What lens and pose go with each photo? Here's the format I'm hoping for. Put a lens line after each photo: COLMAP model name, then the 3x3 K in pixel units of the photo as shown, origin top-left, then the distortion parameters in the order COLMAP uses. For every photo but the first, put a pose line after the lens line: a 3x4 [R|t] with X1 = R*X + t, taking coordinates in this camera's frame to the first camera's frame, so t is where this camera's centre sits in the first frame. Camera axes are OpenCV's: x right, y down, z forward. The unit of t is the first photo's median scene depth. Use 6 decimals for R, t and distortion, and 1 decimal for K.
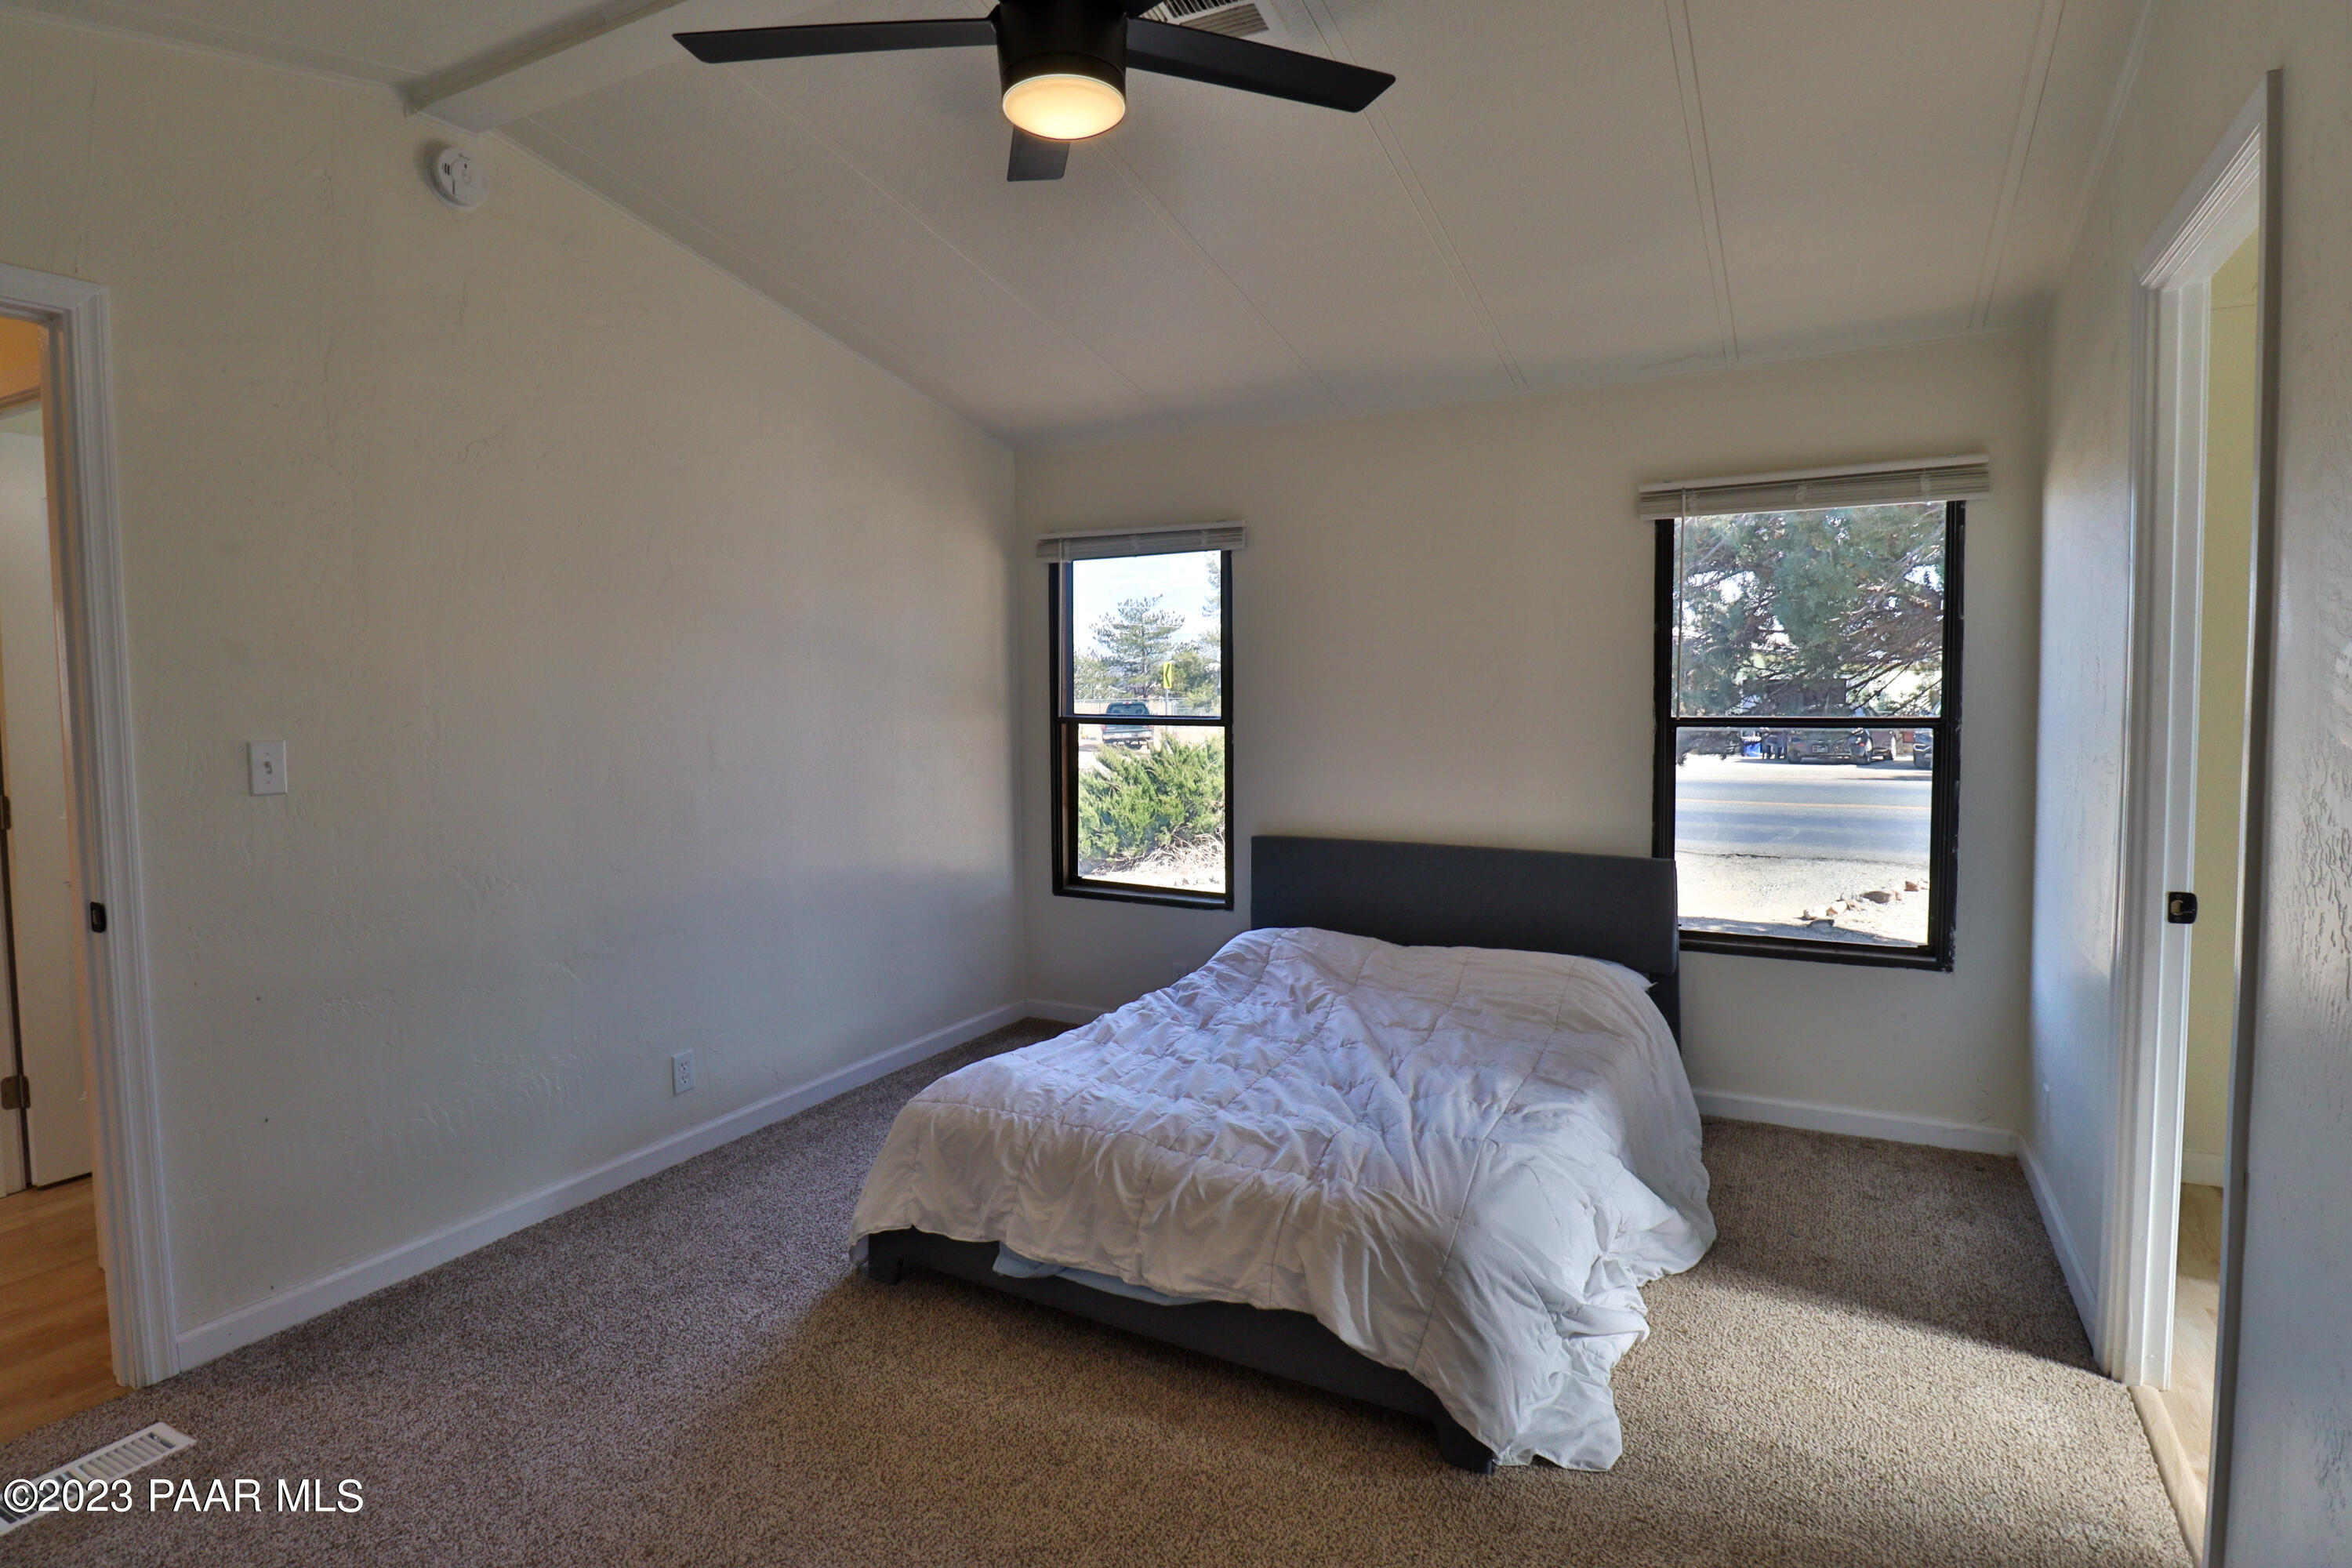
lens RADIAL K [[1227.9, 0, 1172.7], [0, 1227.9, 769.9], [0, 0, 1]] dist [-0.005373, -0.008092]
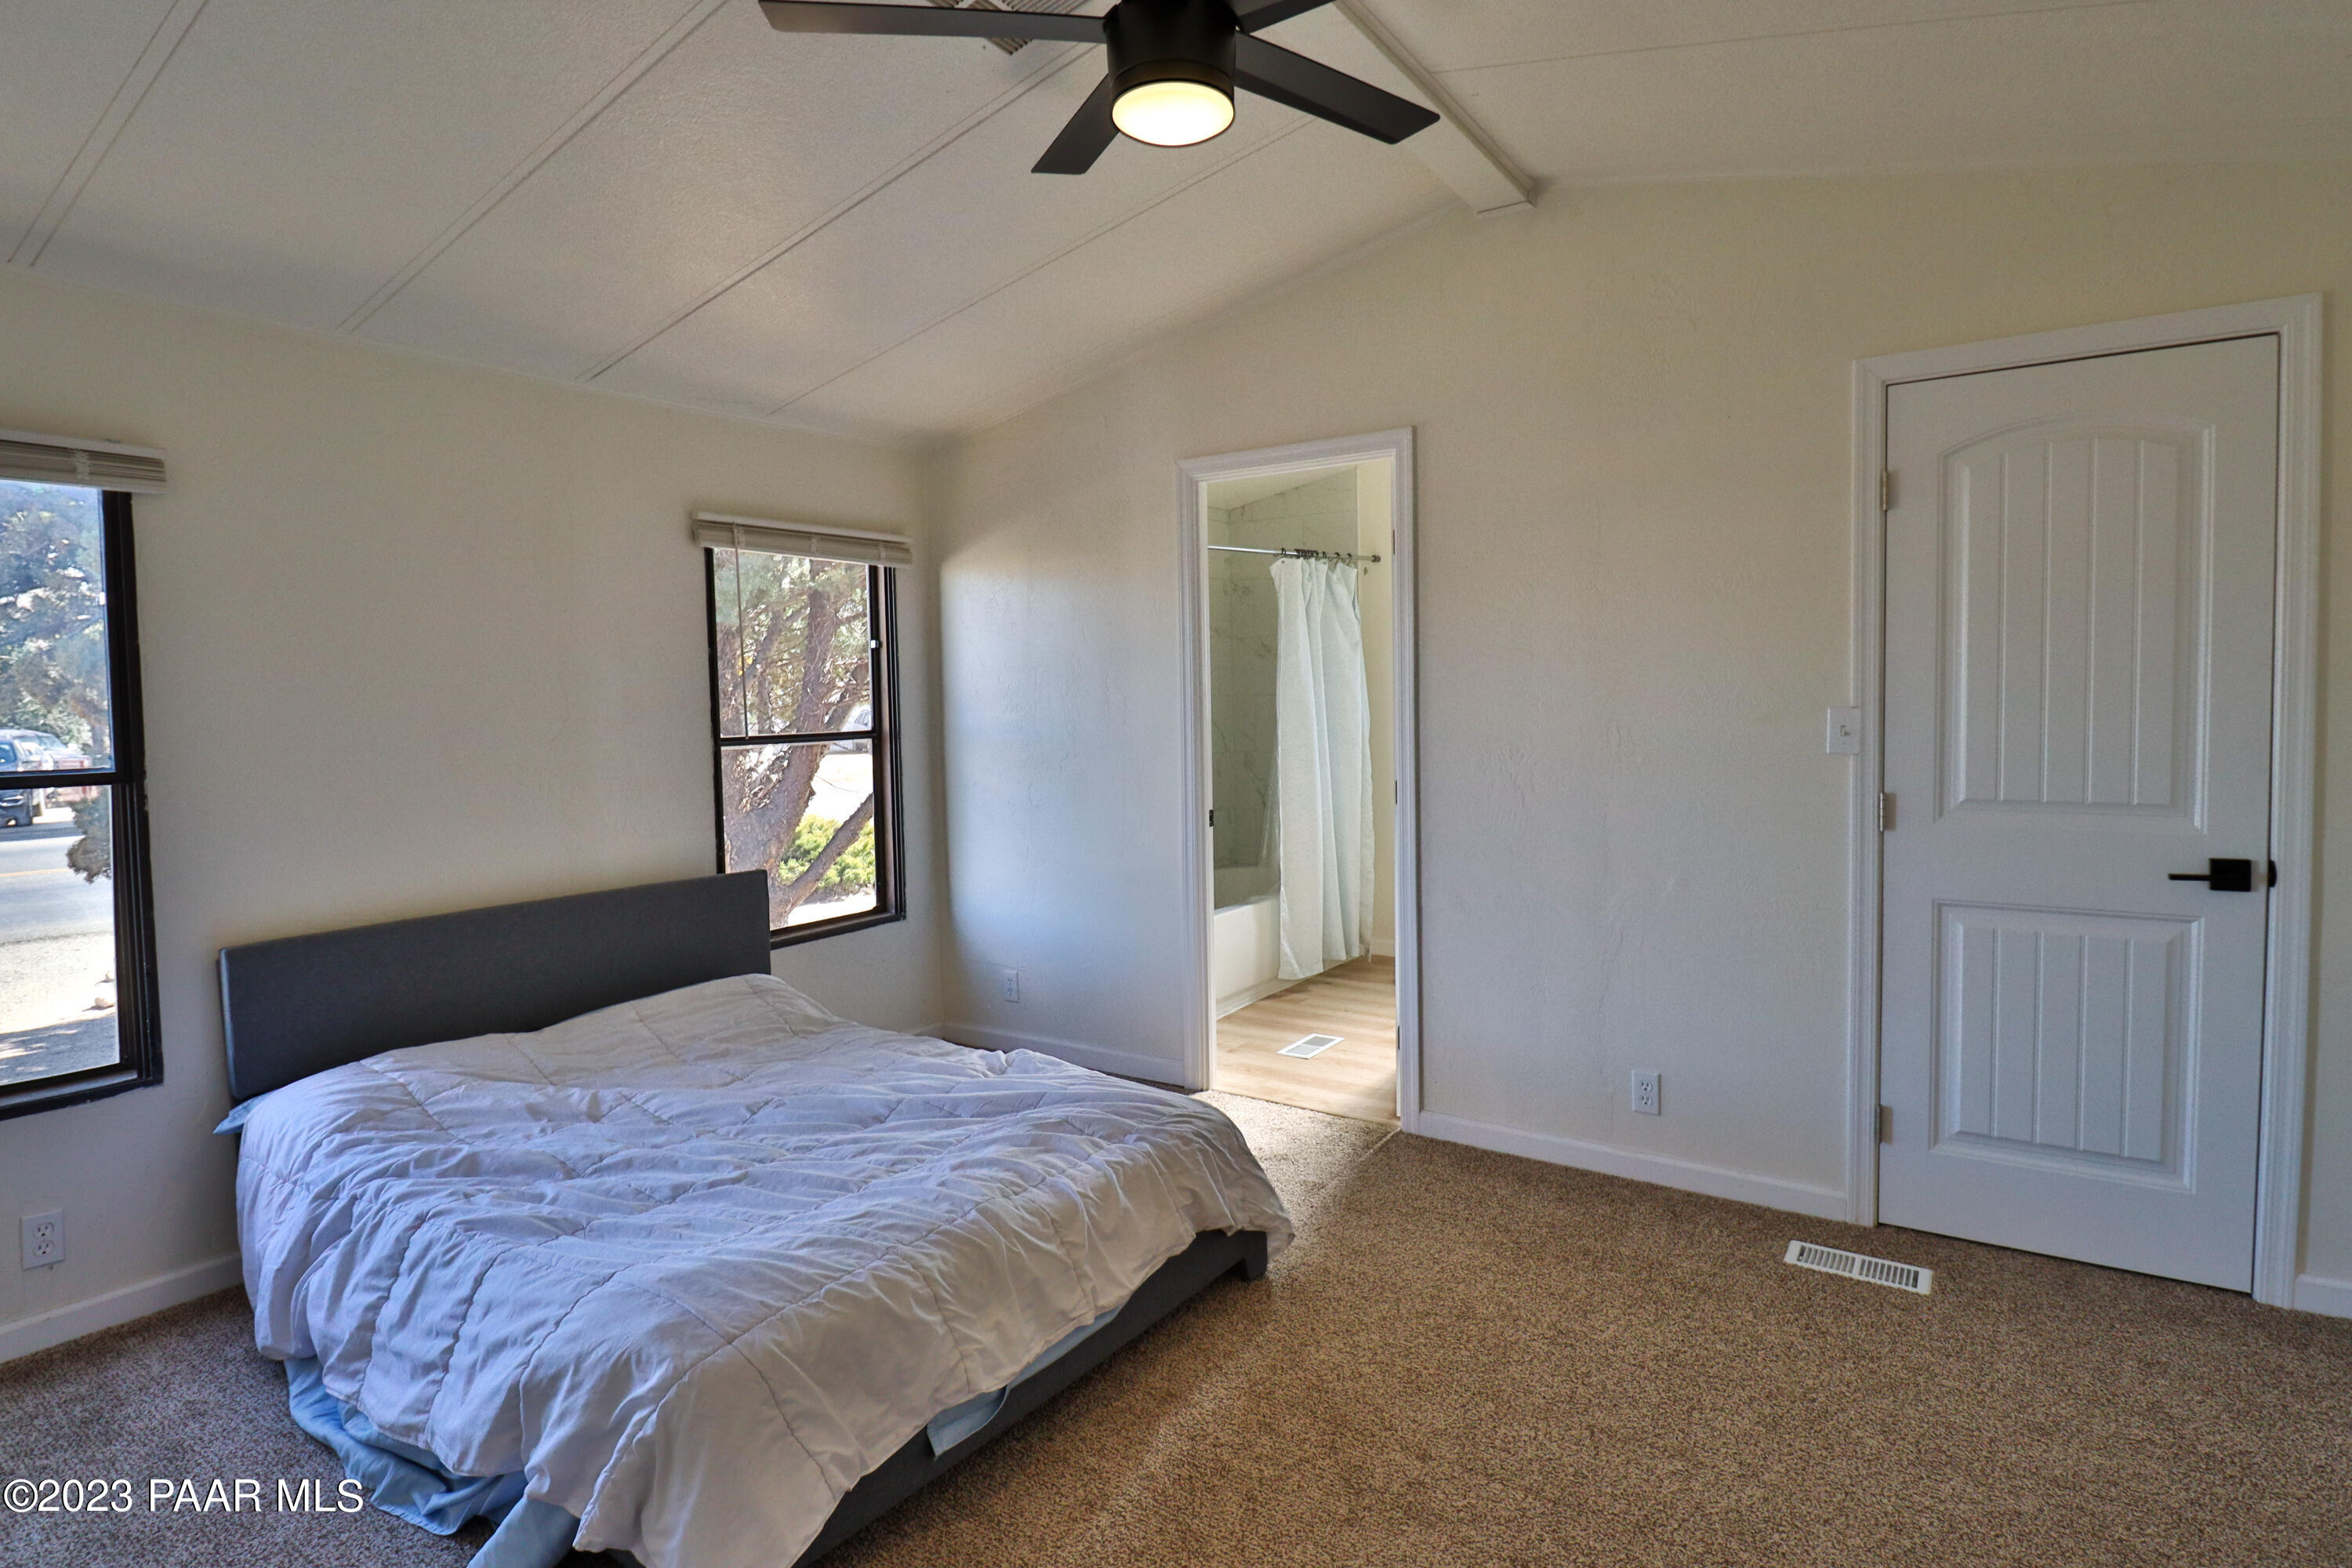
lens RADIAL K [[1227.9, 0, 1186.6], [0, 1227.9, 776.6], [0, 0, 1]] dist [-0.005373, -0.008092]
pose [[0.079887, -0.058203, 0.995103, -0.669602], [0.087449, 0.994854, 0.051168, -0.031709], [-0.992961, 0.082933, 0.084566, 0.571308]]
